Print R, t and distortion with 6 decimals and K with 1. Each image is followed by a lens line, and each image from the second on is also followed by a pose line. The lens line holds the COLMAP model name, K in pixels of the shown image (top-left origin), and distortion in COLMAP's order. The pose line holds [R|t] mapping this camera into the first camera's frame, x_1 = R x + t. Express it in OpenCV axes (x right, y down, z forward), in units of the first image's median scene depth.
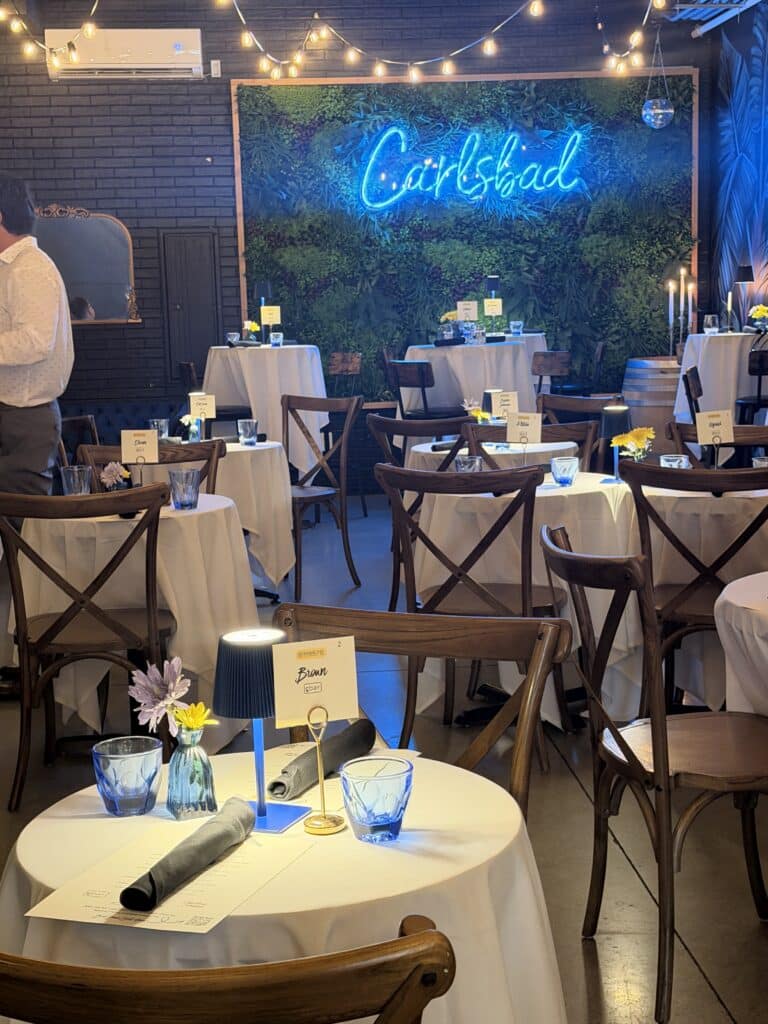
lens RADIAL K [[1651.3, 0, 390.7], [0, 1651.3, 534.7], [0, 0, 1]] dist [0.103504, 0.000000]
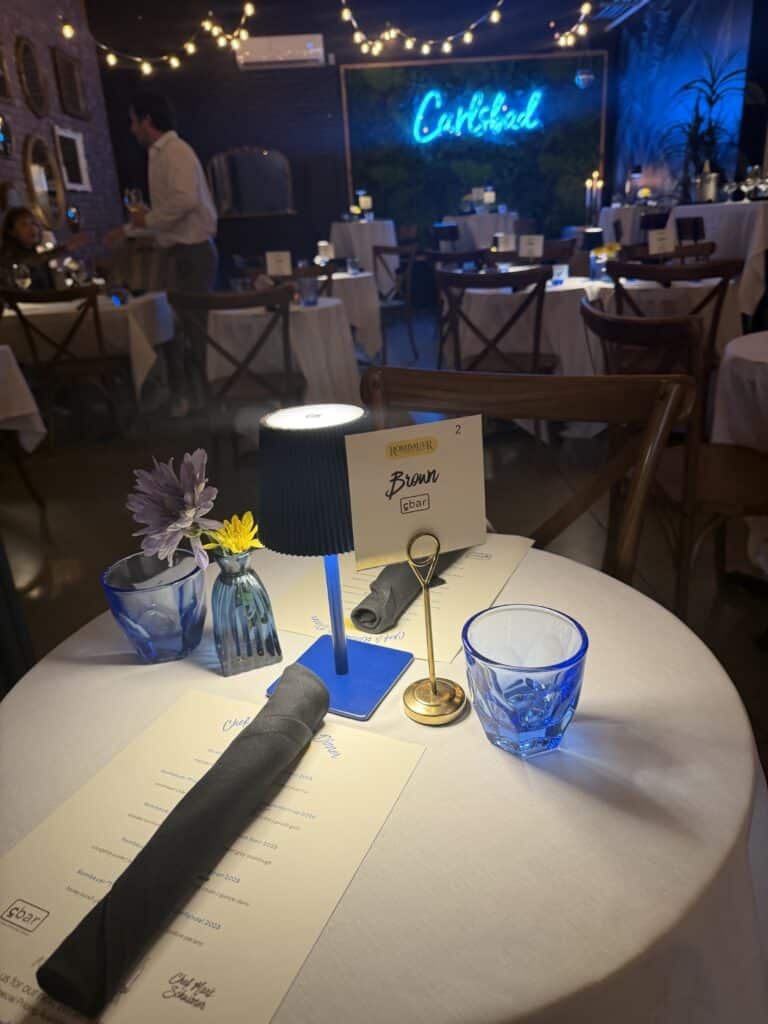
lens RADIAL K [[719.6, 0, 387.1], [0, 719.6, 512.1], [0, 0, 1]] dist [0.043899, -0.059714]
pose [[0.998511, -0.006997, -0.054093, -0.008367], [0.019565, 0.971687, 0.235459, 0.006630], [0.050914, -0.236167, 0.970378, 0.144838]]
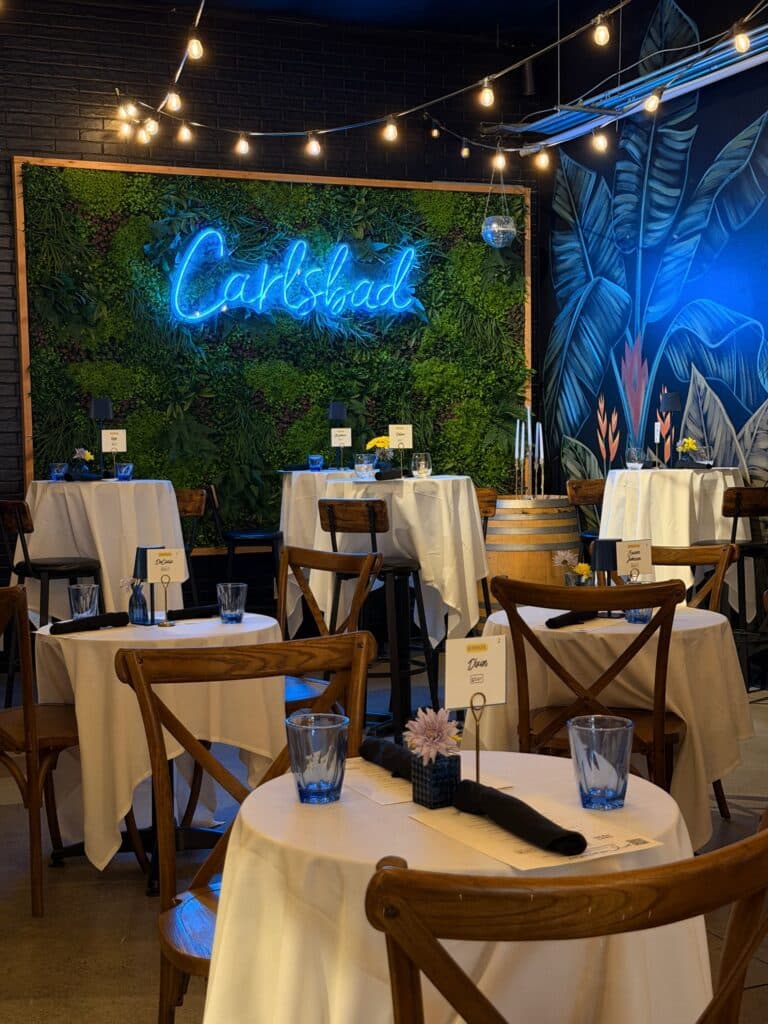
lens RADIAL K [[1422.0, 0, 392.0], [0, 1422.0, 512.9], [0, 0, 1]] dist [0.103271, 0.000000]
pose [[0.948718, -0.002633, 0.316112, -0.143178], [0.033504, 0.995171, -0.092263, -0.029299], [-0.314343, 0.098123, 0.944225, 0.295606]]
